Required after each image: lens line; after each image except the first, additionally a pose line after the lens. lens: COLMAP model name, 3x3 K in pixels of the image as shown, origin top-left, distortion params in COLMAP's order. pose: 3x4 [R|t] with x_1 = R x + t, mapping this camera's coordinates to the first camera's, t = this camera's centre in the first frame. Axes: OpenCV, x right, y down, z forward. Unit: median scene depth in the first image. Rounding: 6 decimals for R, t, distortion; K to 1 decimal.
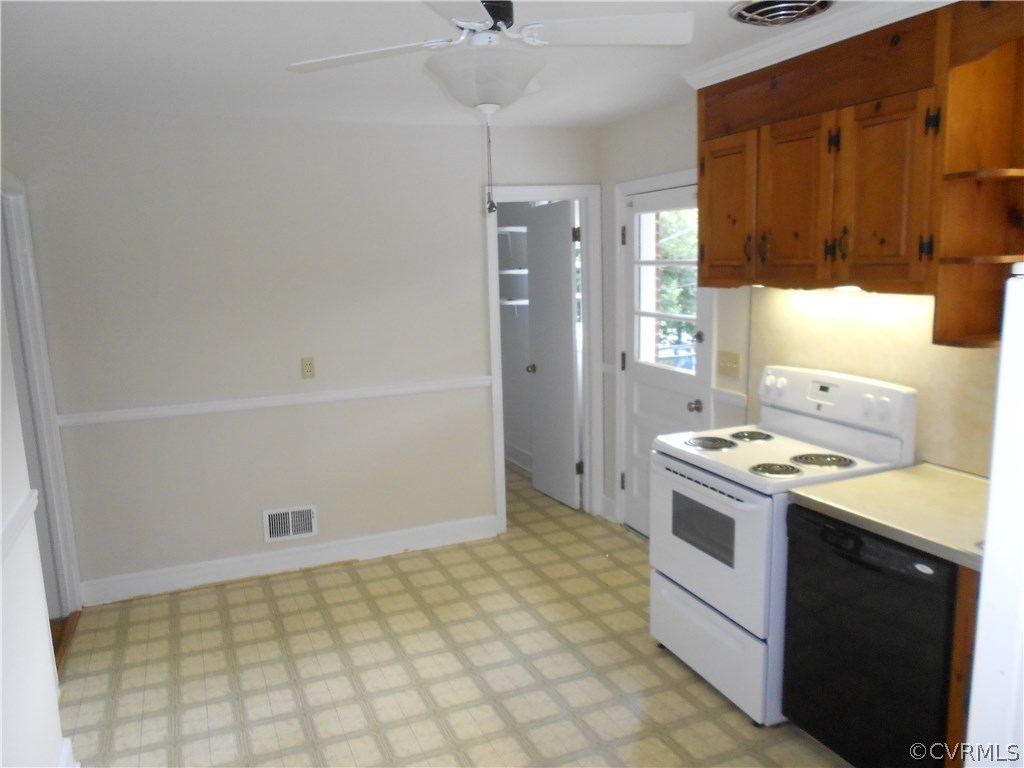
lens RADIAL K [[802.6, 0, 511.5], [0, 802.6, 396.0], [0, 0, 1]] dist [-0.003124, -0.001862]
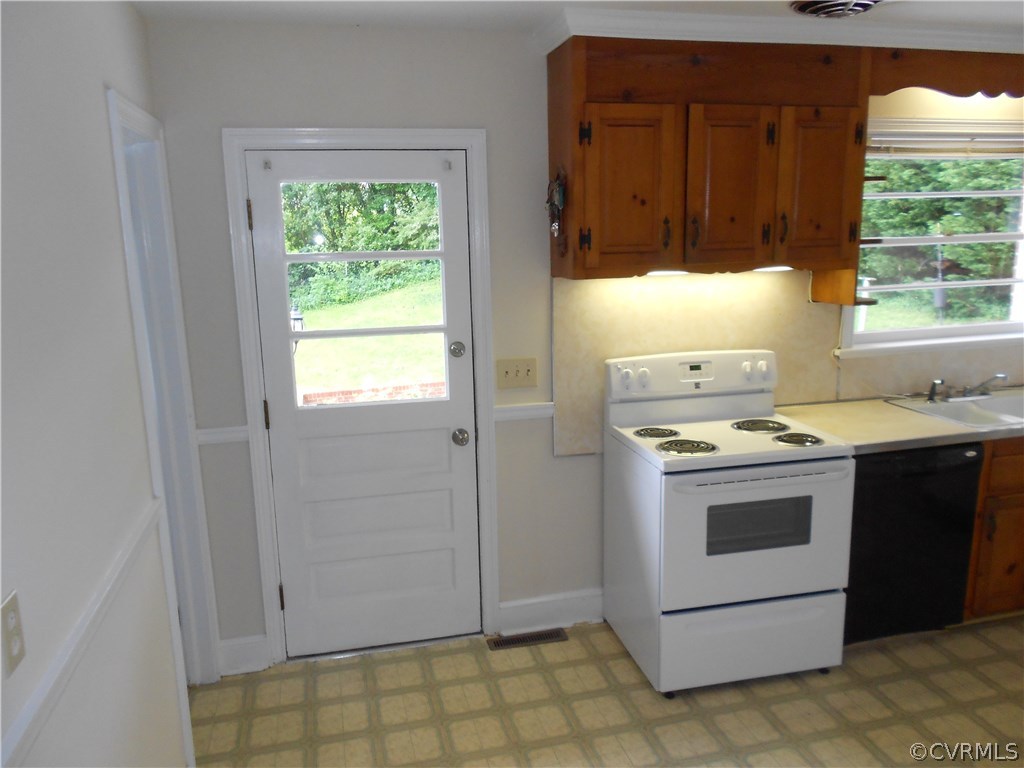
lens RADIAL K [[802.6, 0, 511.5], [0, 802.6, 396.0], [0, 0, 1]] dist [-0.003124, -0.001862]
pose [[0.136351, -0.171791, 0.975652, -0.710849], [0.188164, 0.971412, 0.144748, -0.179384], [-0.972627, 0.163846, 0.164778, 1.119397]]
